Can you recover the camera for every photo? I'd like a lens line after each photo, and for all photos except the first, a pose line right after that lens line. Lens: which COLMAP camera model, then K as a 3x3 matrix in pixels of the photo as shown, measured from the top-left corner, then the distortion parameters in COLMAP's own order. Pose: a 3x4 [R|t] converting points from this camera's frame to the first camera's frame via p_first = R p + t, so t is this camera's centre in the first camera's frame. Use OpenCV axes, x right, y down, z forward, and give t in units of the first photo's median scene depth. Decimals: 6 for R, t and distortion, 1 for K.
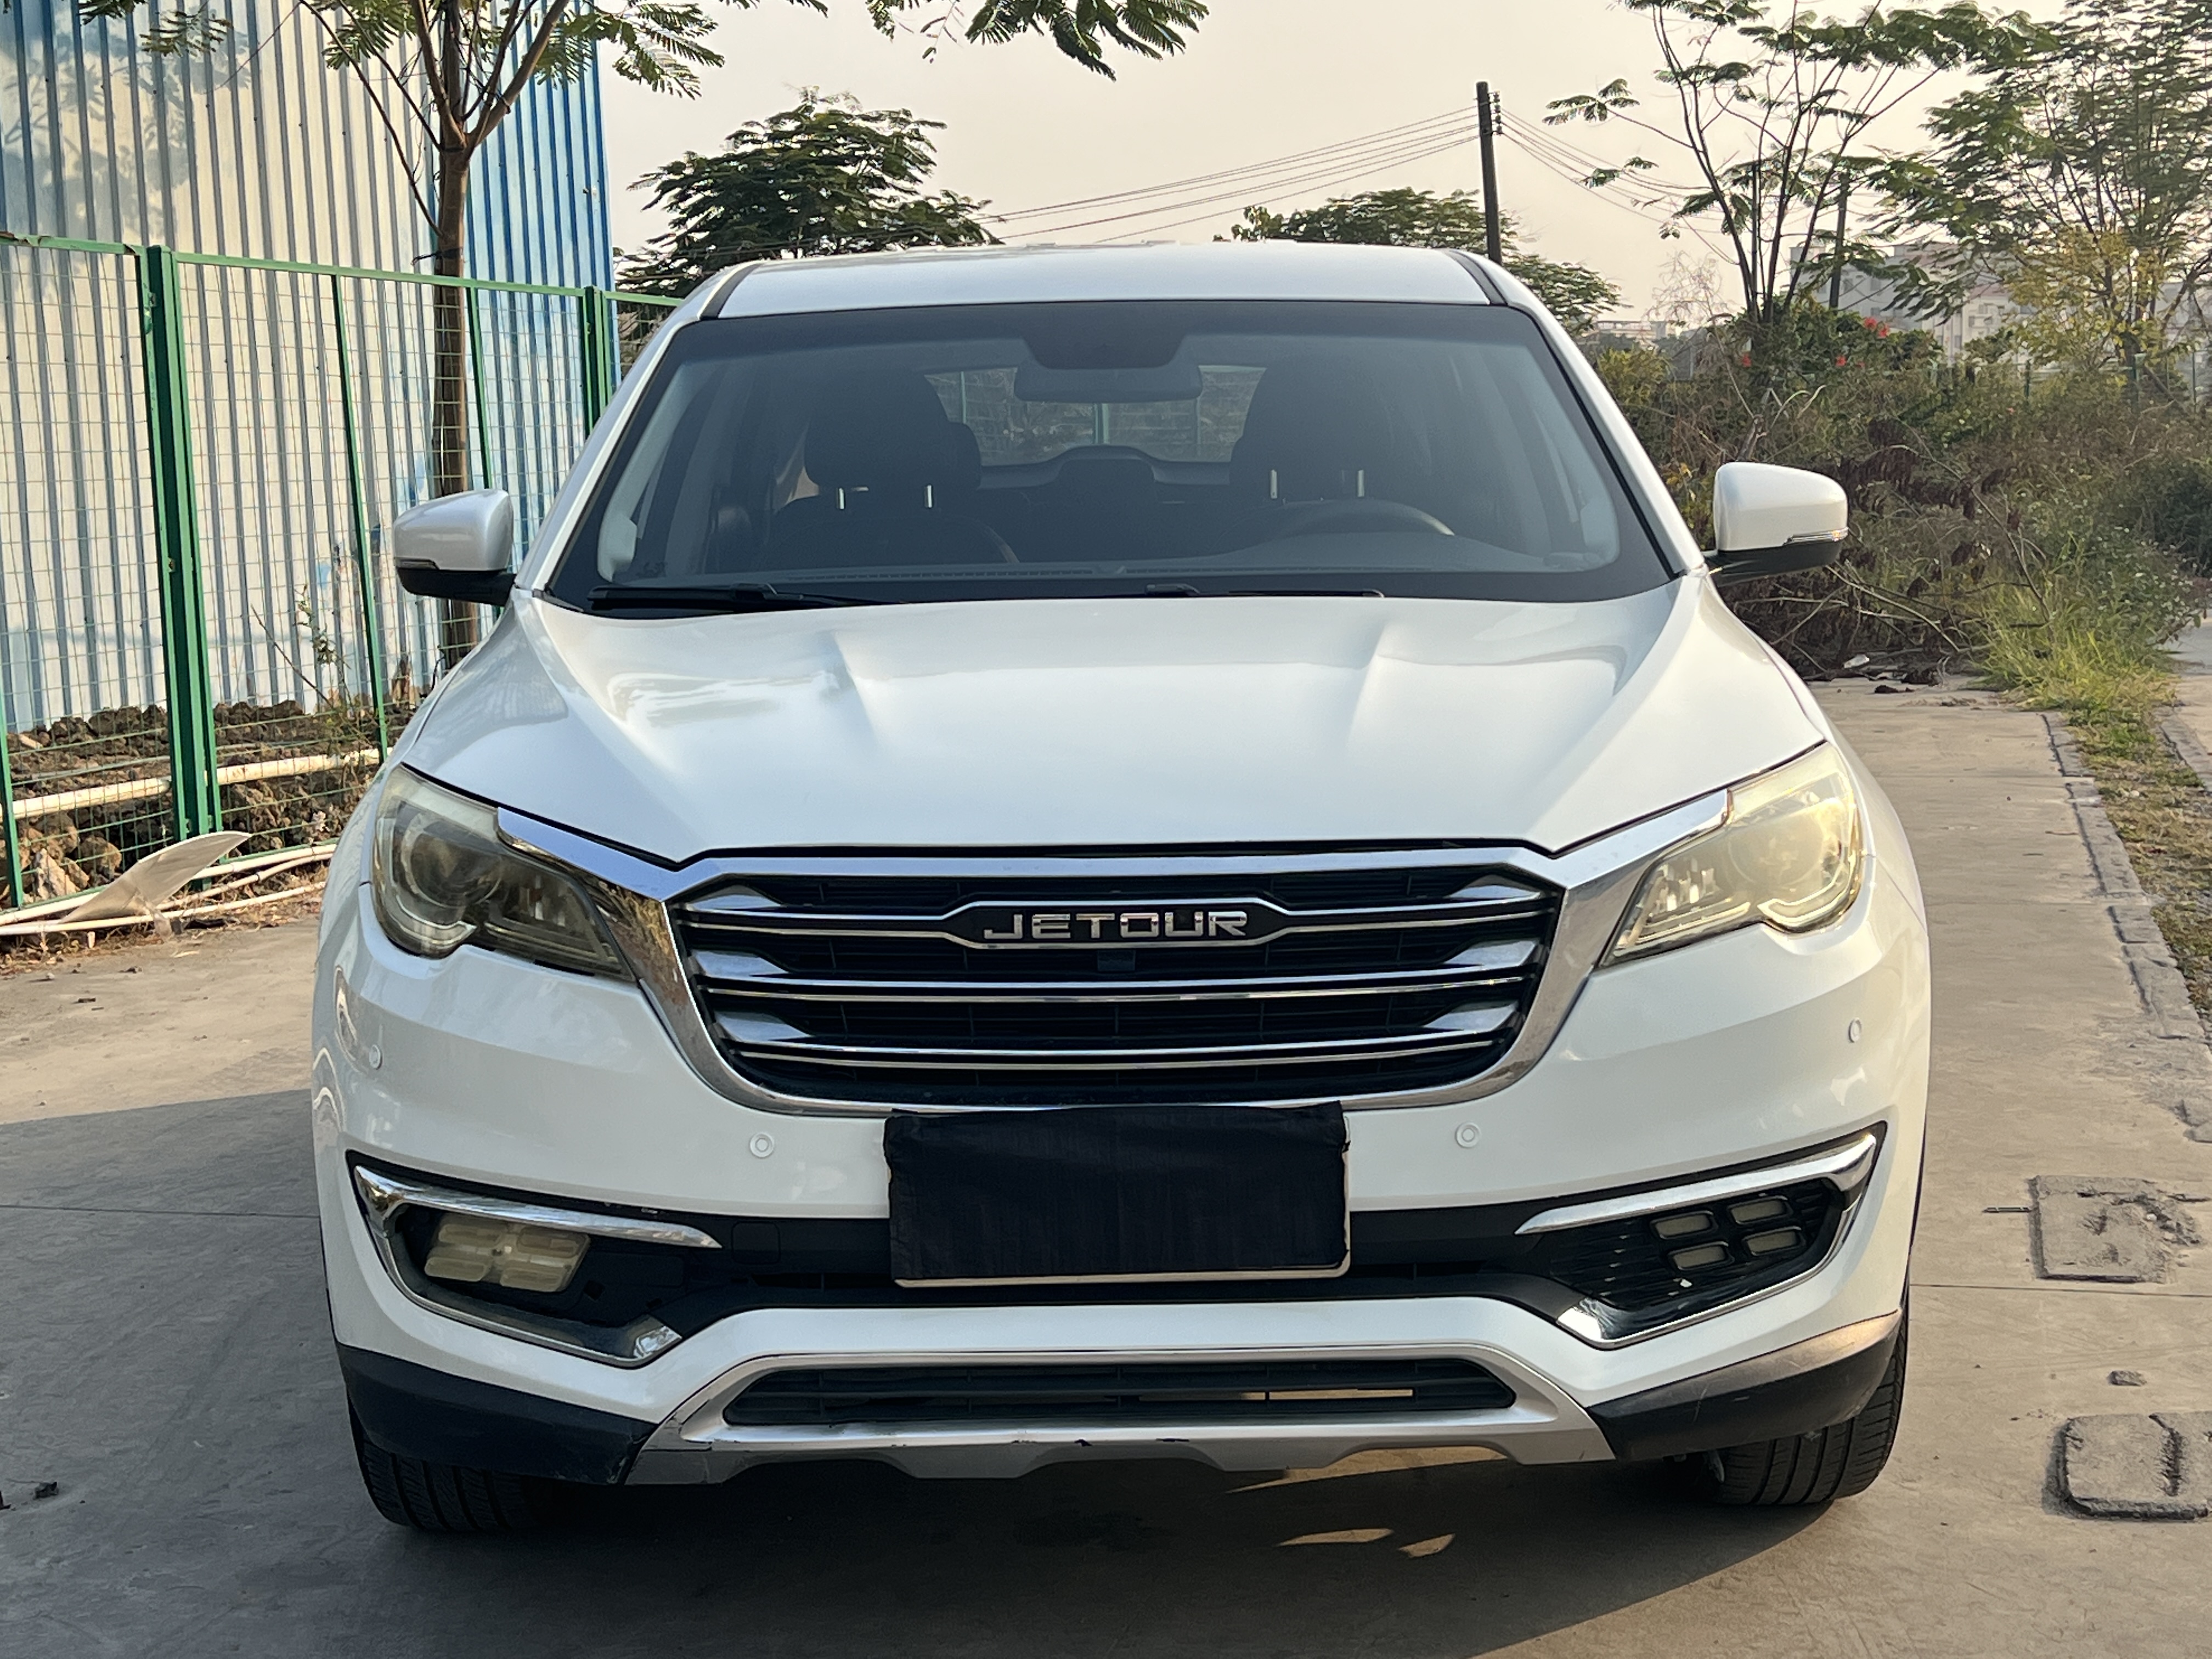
lens RADIAL K [[3273.8, 0, 1106.9], [0, 3273.8, 832.4], [0, 0, 1]] dist [0.058454, 0.000000]
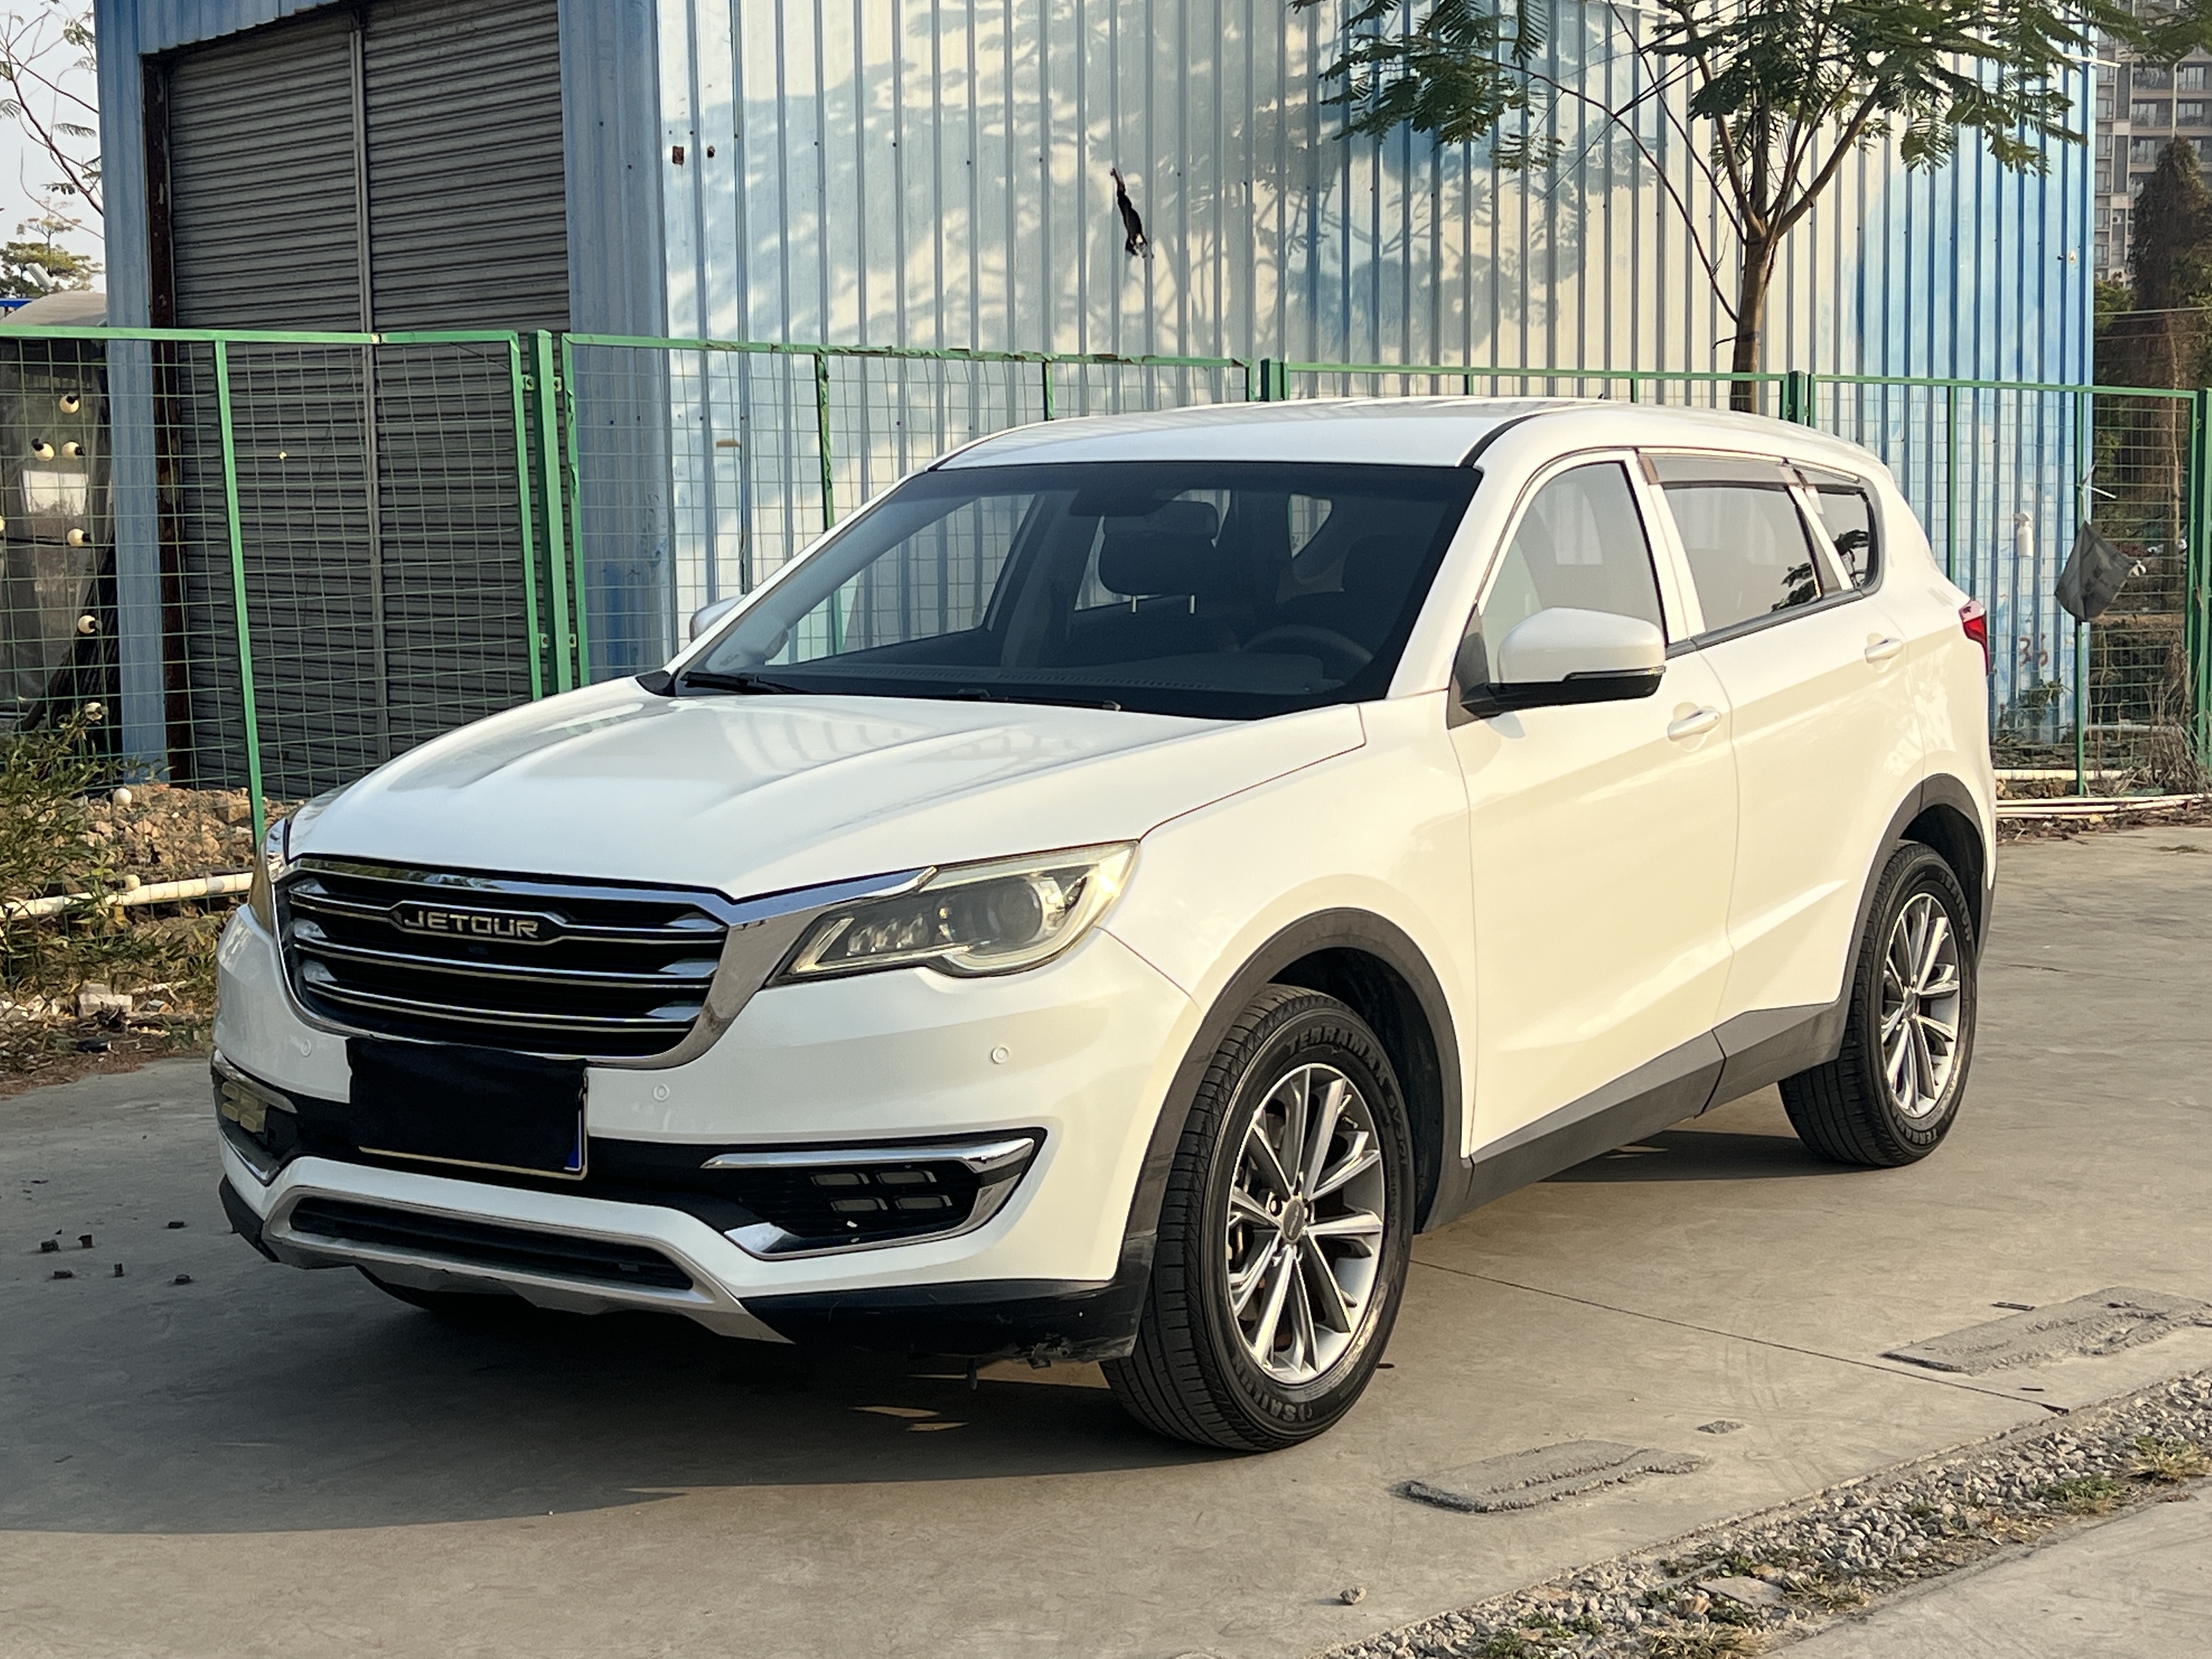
lens RADIAL K [[3273.8, 0, 1102.5], [0, 3273.8, 828.9], [0, 0, 1]] dist [0.058454, 0.000000]
pose [[0.837855, 0.066483, -0.541829, 0.220569], [-0.072295, 0.997327, 0.010580, -0.010746], [0.541084, 0.030307, 0.840422, -0.020320]]
